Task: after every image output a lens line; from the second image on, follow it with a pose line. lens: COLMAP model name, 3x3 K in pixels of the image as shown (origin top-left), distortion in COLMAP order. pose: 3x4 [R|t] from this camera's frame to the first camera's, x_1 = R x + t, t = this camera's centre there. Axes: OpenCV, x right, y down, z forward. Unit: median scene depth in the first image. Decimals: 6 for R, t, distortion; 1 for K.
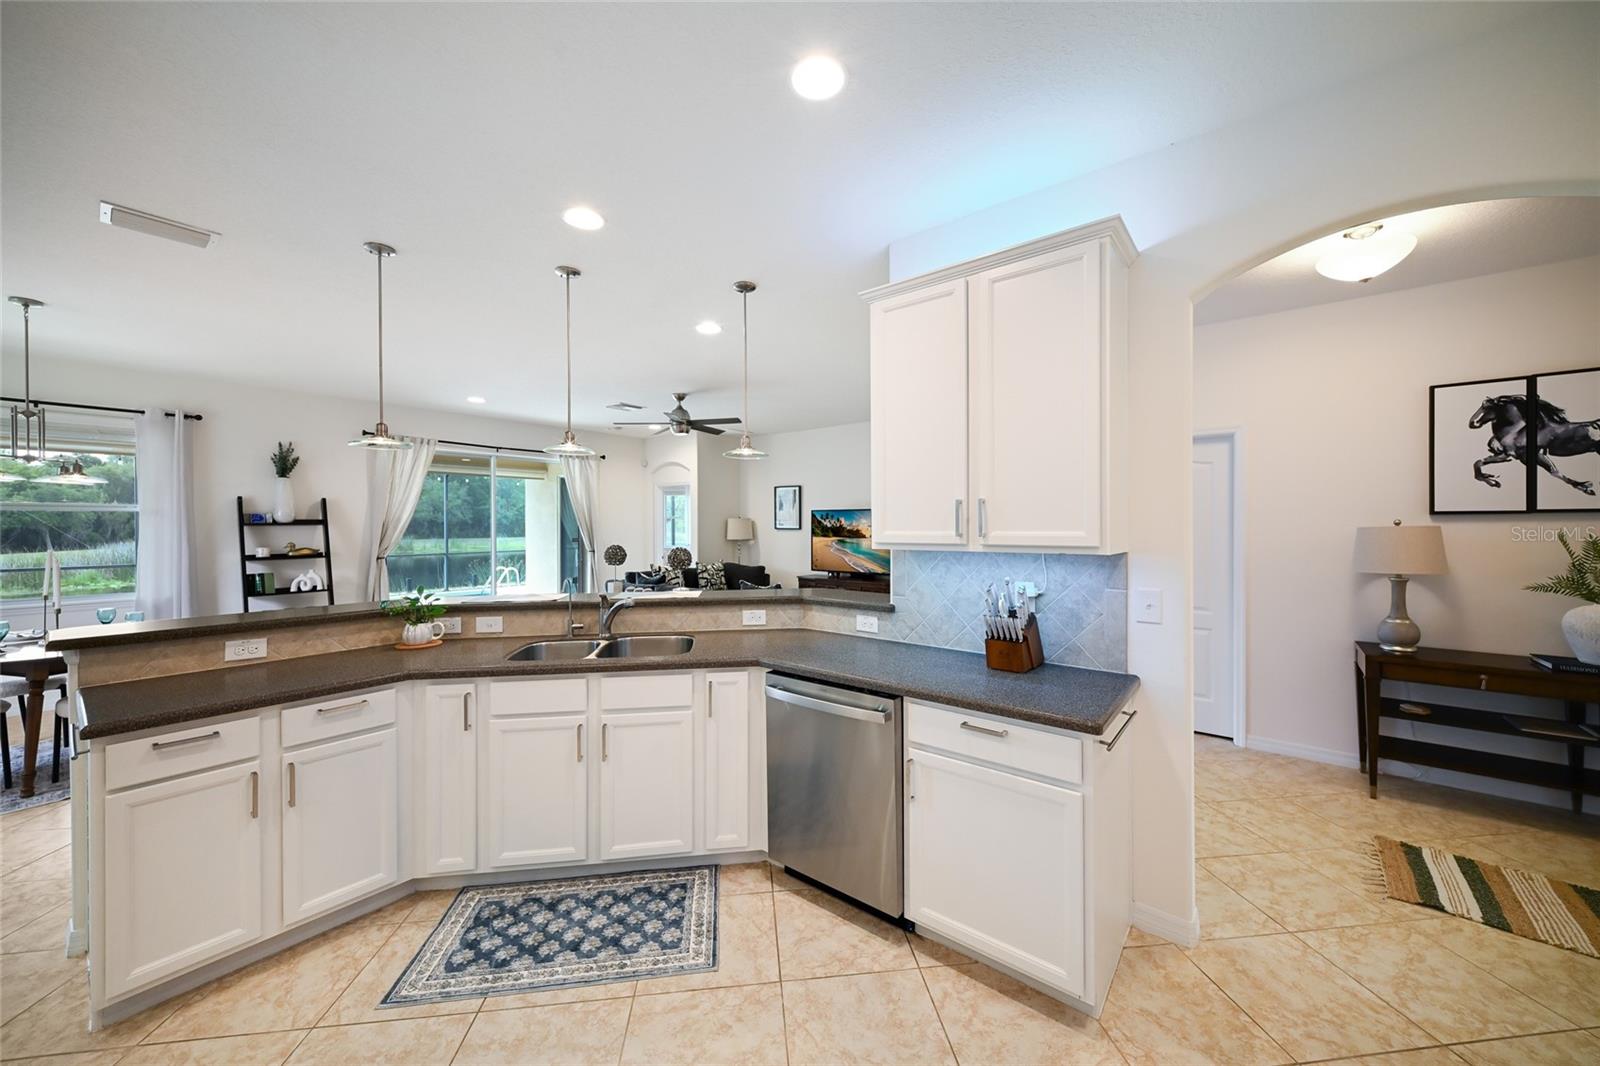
lens RADIAL K [[579.9, 0, 806.0], [0, 579.9, 522.1], [0, 0, 1]] dist [-0.001283, -0.000243]
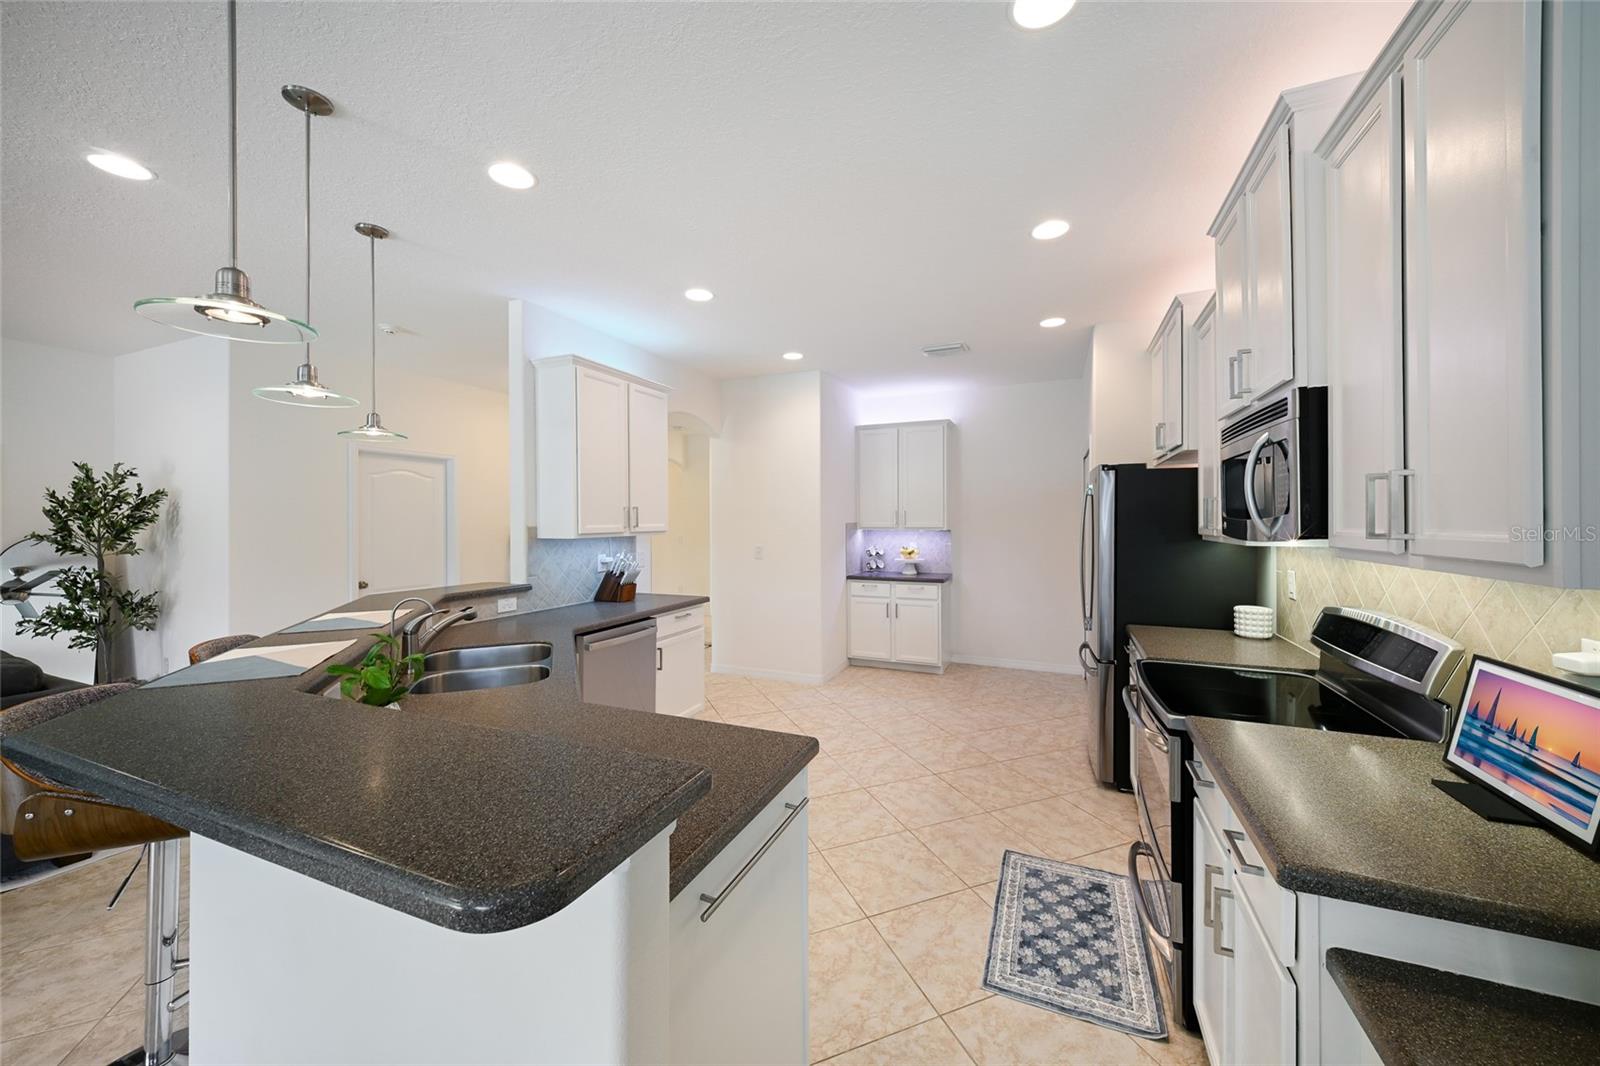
lens RADIAL K [[579.9, 0, 806.0], [0, 579.9, 522.1], [0, 0, 1]] dist [-0.001283, -0.000243]
pose [[-0.254798, 0.001533, 0.966993, -0.913746], [0.003616, 0.999993, -0.000632, 0.006922], [-0.966988, 0.003335, -0.254802, 0.536541]]
